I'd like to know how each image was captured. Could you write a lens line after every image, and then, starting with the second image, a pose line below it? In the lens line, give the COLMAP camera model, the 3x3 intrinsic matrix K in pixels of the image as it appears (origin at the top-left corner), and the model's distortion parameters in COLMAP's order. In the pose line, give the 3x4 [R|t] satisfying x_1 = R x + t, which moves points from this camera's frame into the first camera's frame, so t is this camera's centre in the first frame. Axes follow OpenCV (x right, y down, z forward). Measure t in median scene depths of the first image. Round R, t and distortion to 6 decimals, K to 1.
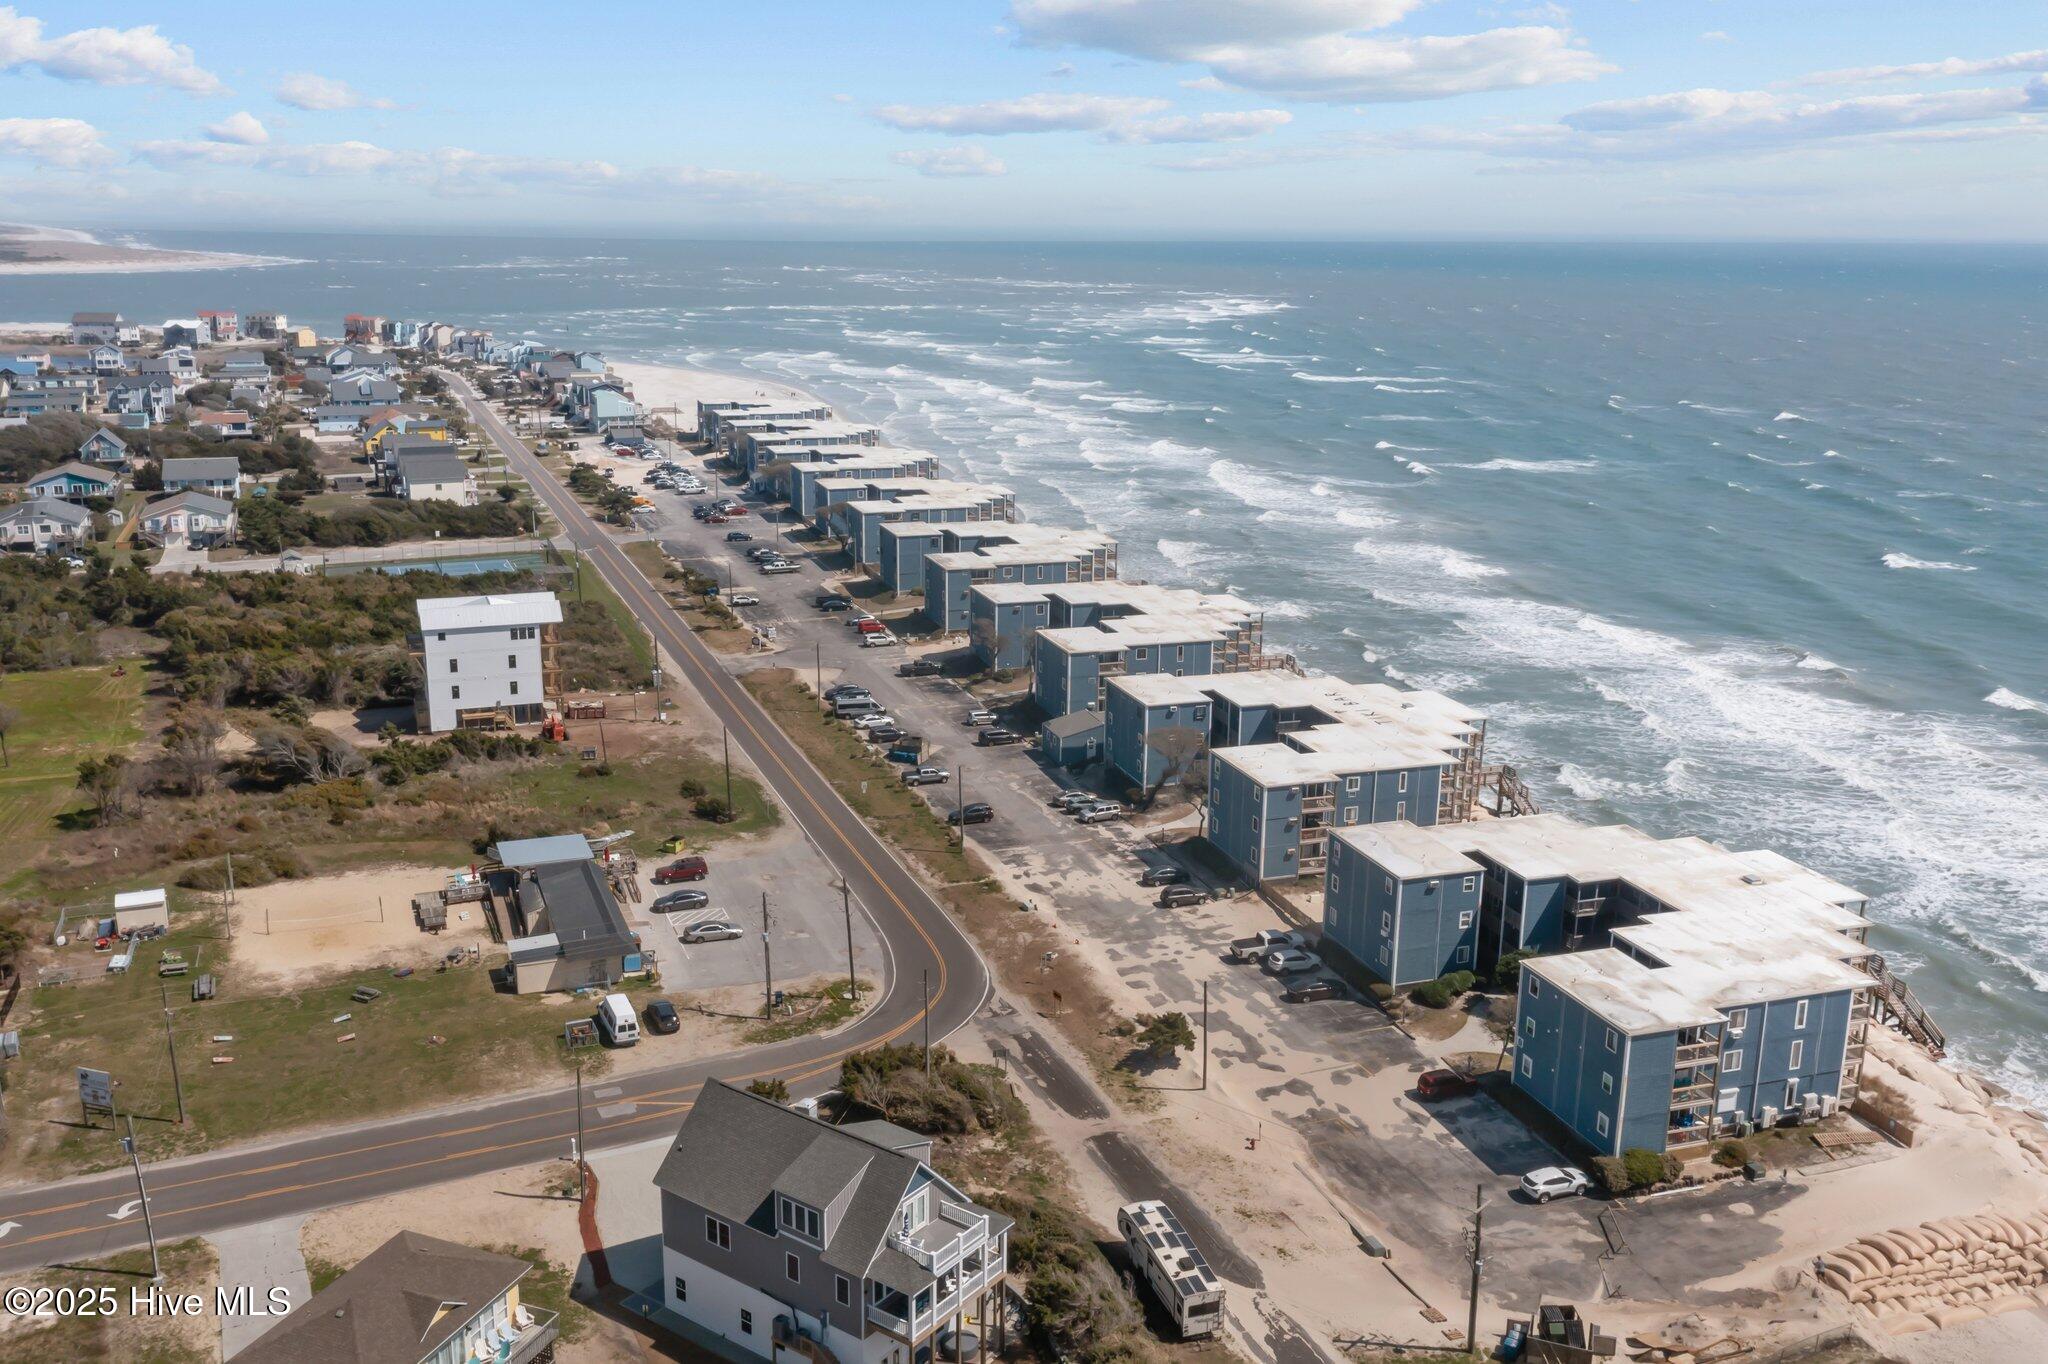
lens RADIAL K [[1786.0, 0, 1024.0], [0, 1786.0, 682.0], [0, 0, 1]] dist [0.001268, 0.017394]
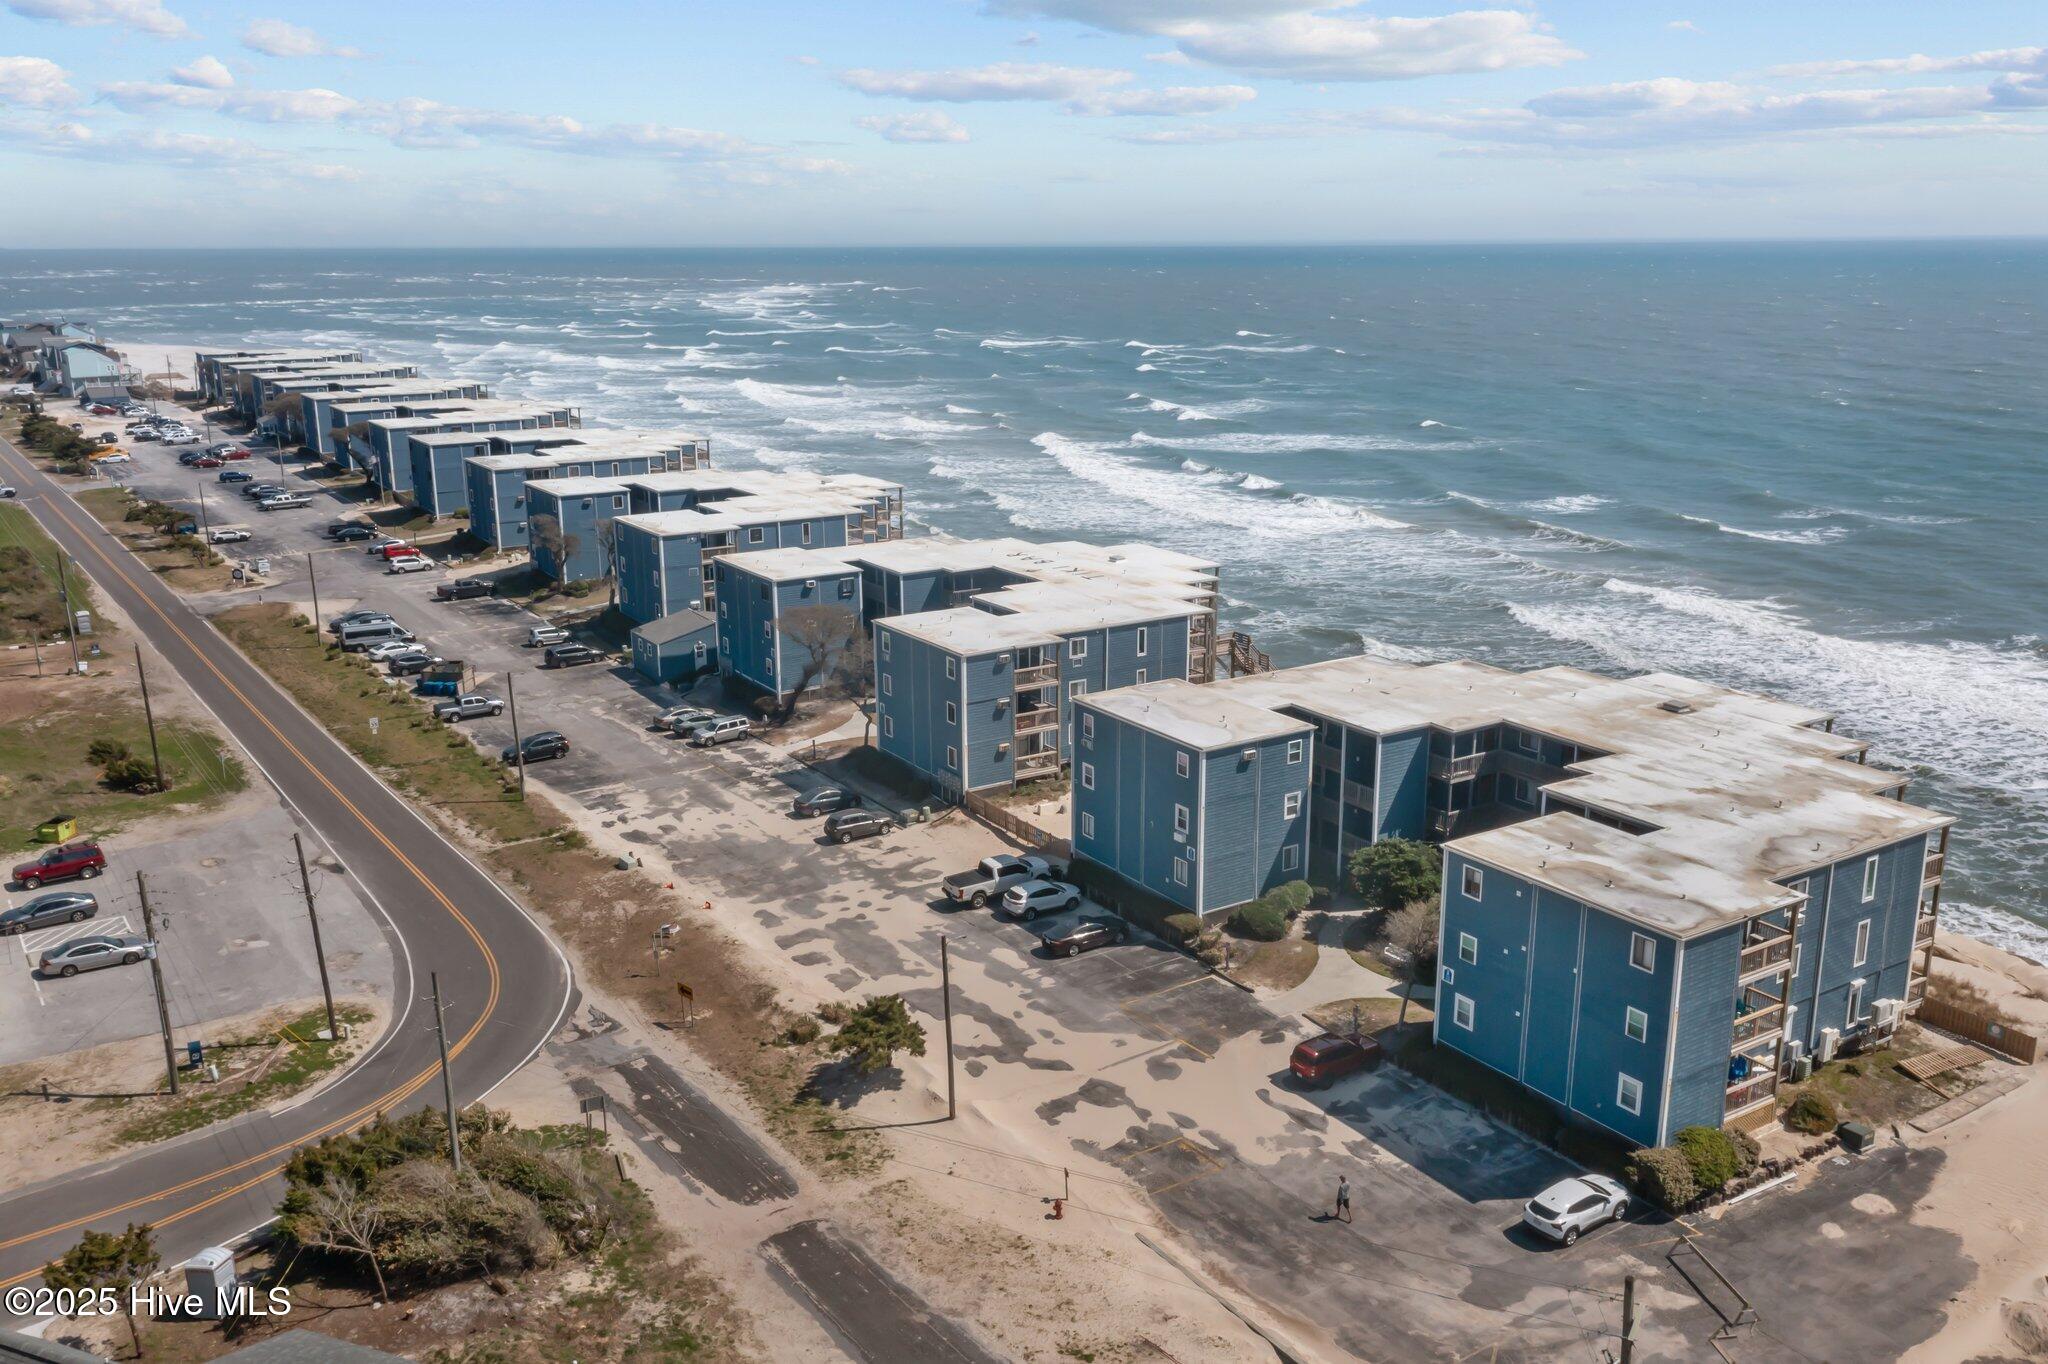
lens RADIAL K [[1694.2, 0, 1024.0], [0, 1694.2, 682.0], [0, 0, 1]] dist [-0.006654, 0.014087]
pose [[0.969285, -0.078680, 0.233015, 0.003248], [0.077703, 0.996887, 0.013382, 0.054127], [-0.233342, 0.005135, 0.972381, 0.310145]]
